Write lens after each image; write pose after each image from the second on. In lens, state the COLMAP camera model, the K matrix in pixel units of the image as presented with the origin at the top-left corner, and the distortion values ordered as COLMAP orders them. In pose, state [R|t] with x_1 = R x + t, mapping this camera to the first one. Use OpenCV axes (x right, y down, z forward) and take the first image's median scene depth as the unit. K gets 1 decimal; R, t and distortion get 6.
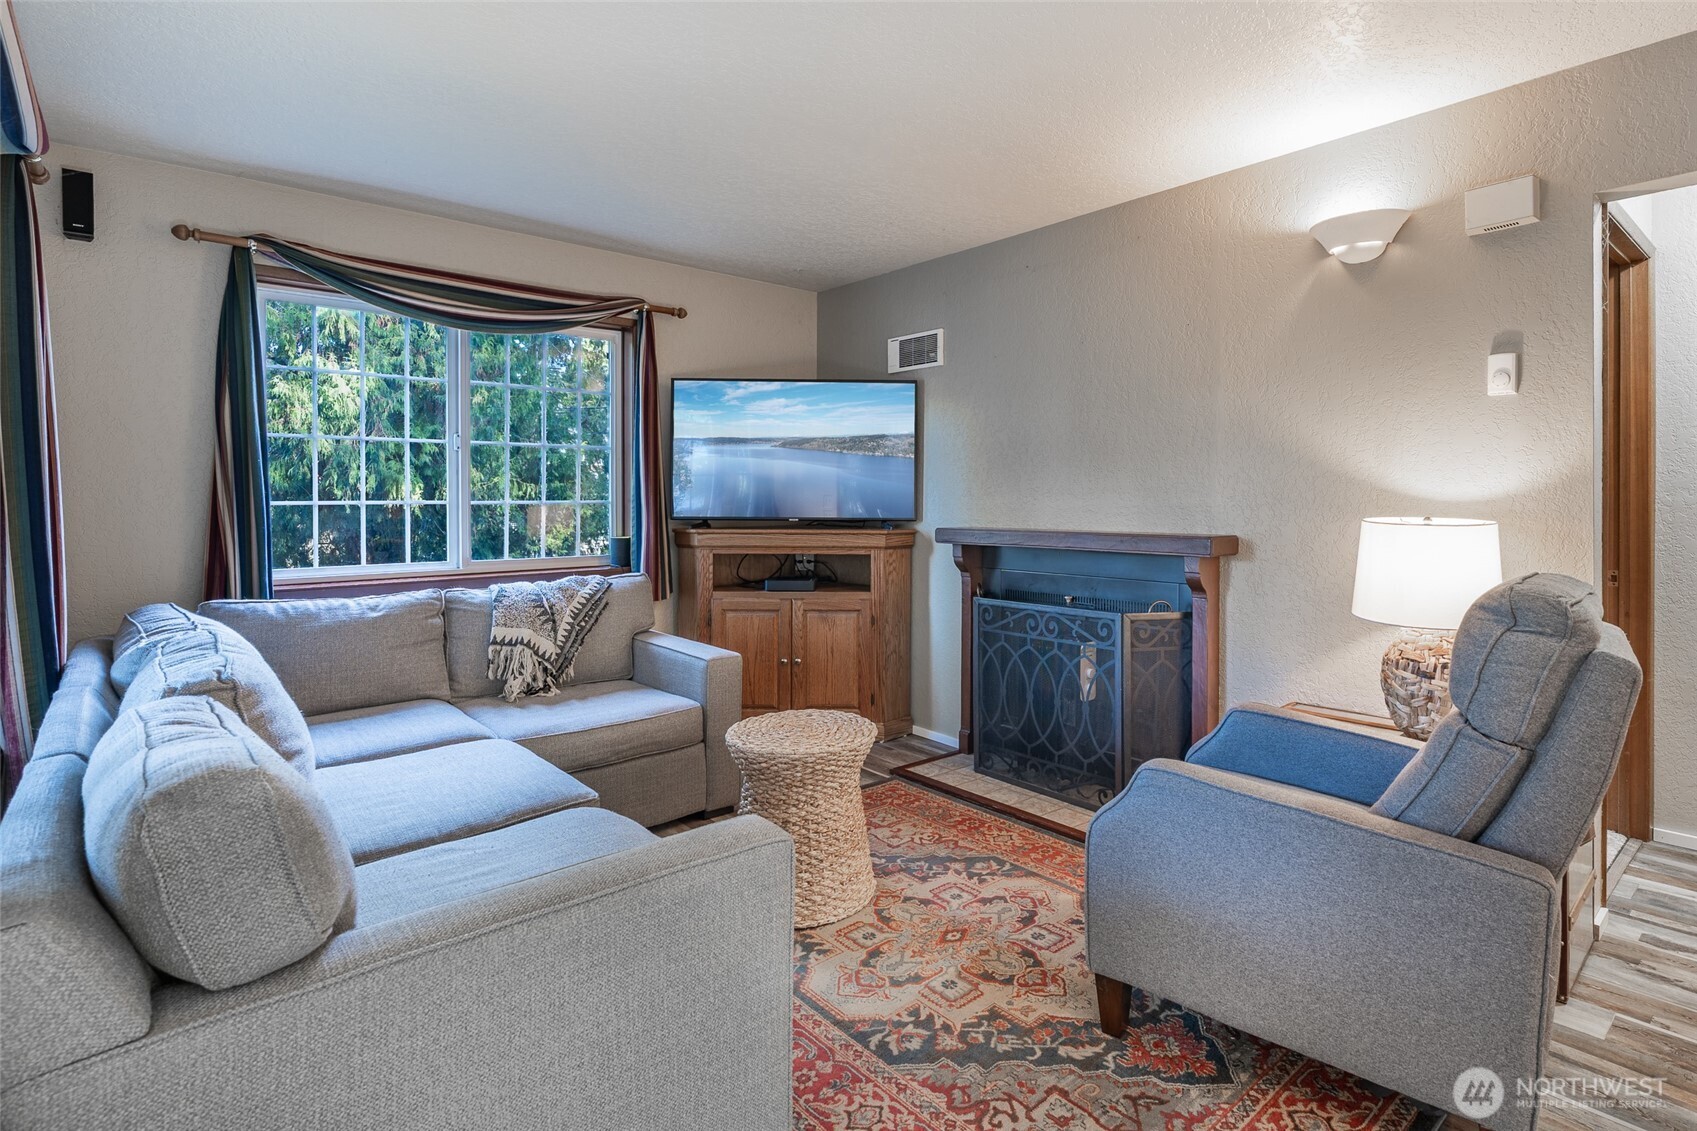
lens RADIAL K [[795.6, 0, 864.3], [0, 795.6, 563.3], [0, 0, 1]] dist [-0.008711, 0.005793]
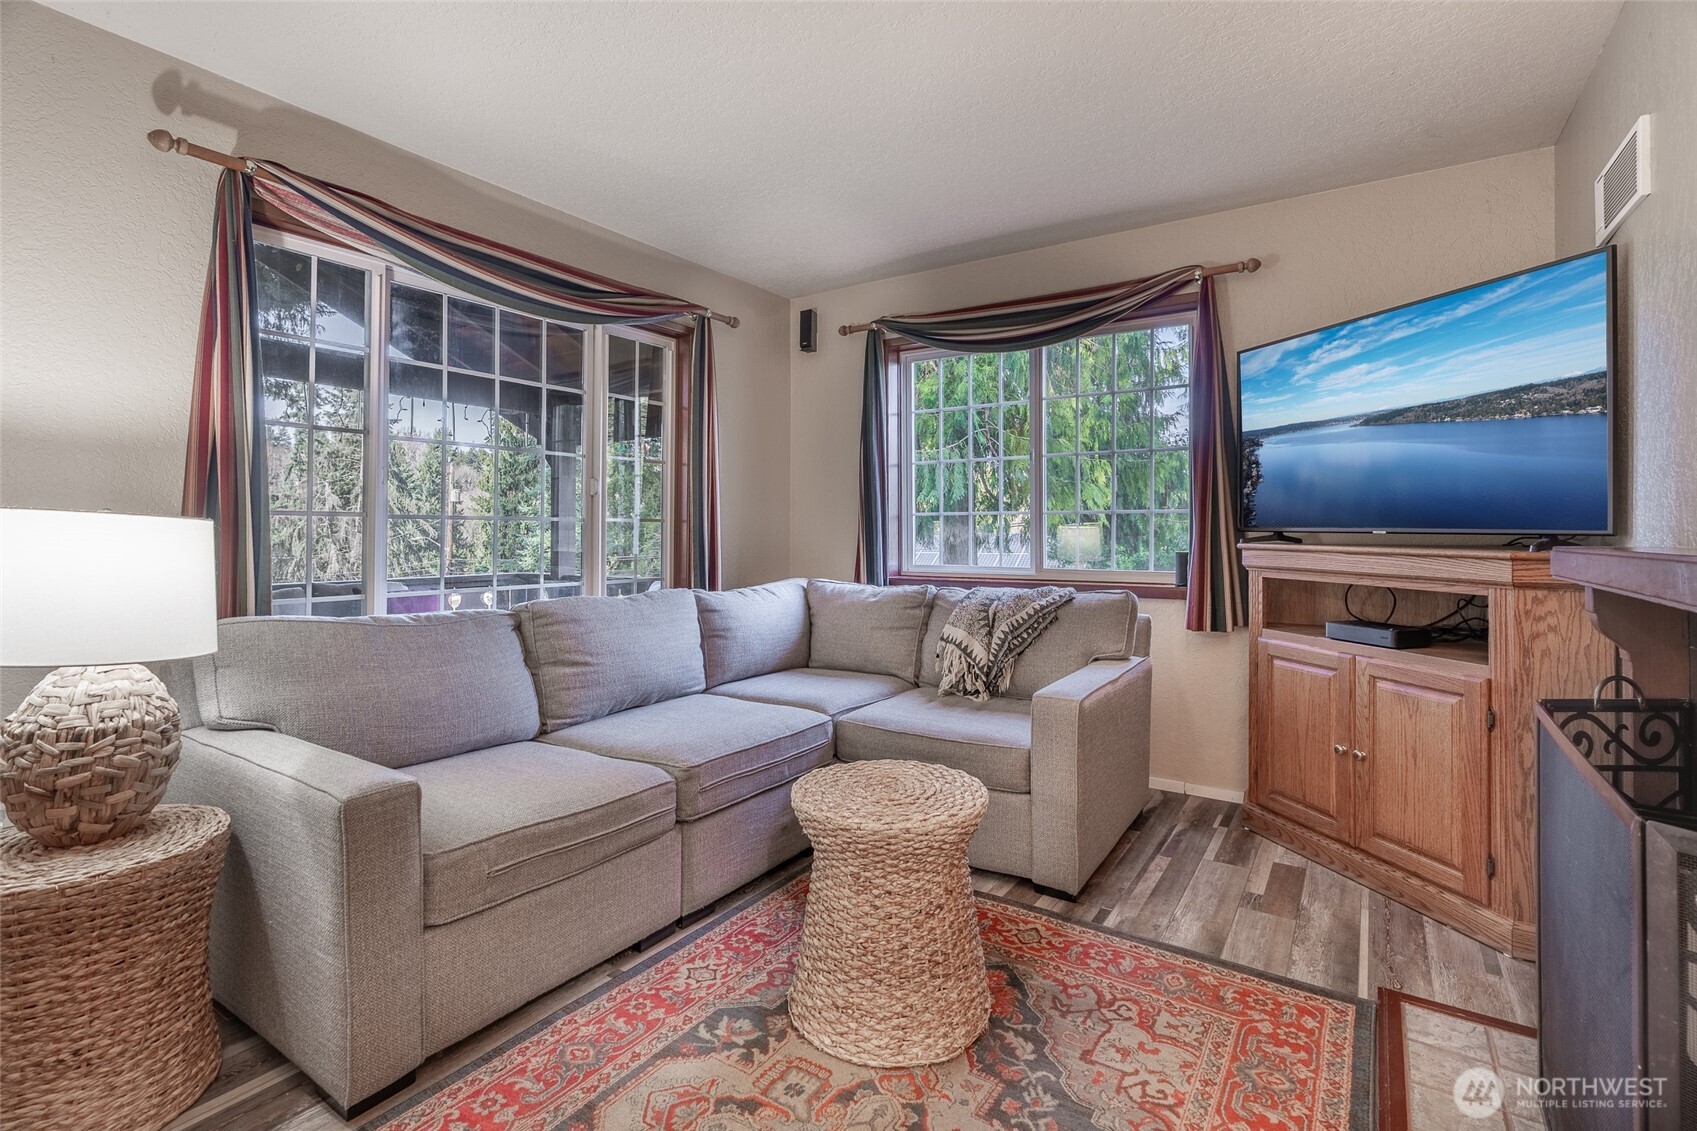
lens RADIAL K [[761.5, 0, 879.6], [0, 761.5, 519.3], [0, 0, 1]] dist [-0.010918, 0.000096]
pose [[0.344413, -0.001088, -0.938818, 0.440932], [-0.079165, 0.996404, -0.030197, -0.021432], [0.935475, 0.084721, 0.343088, 0.515291]]
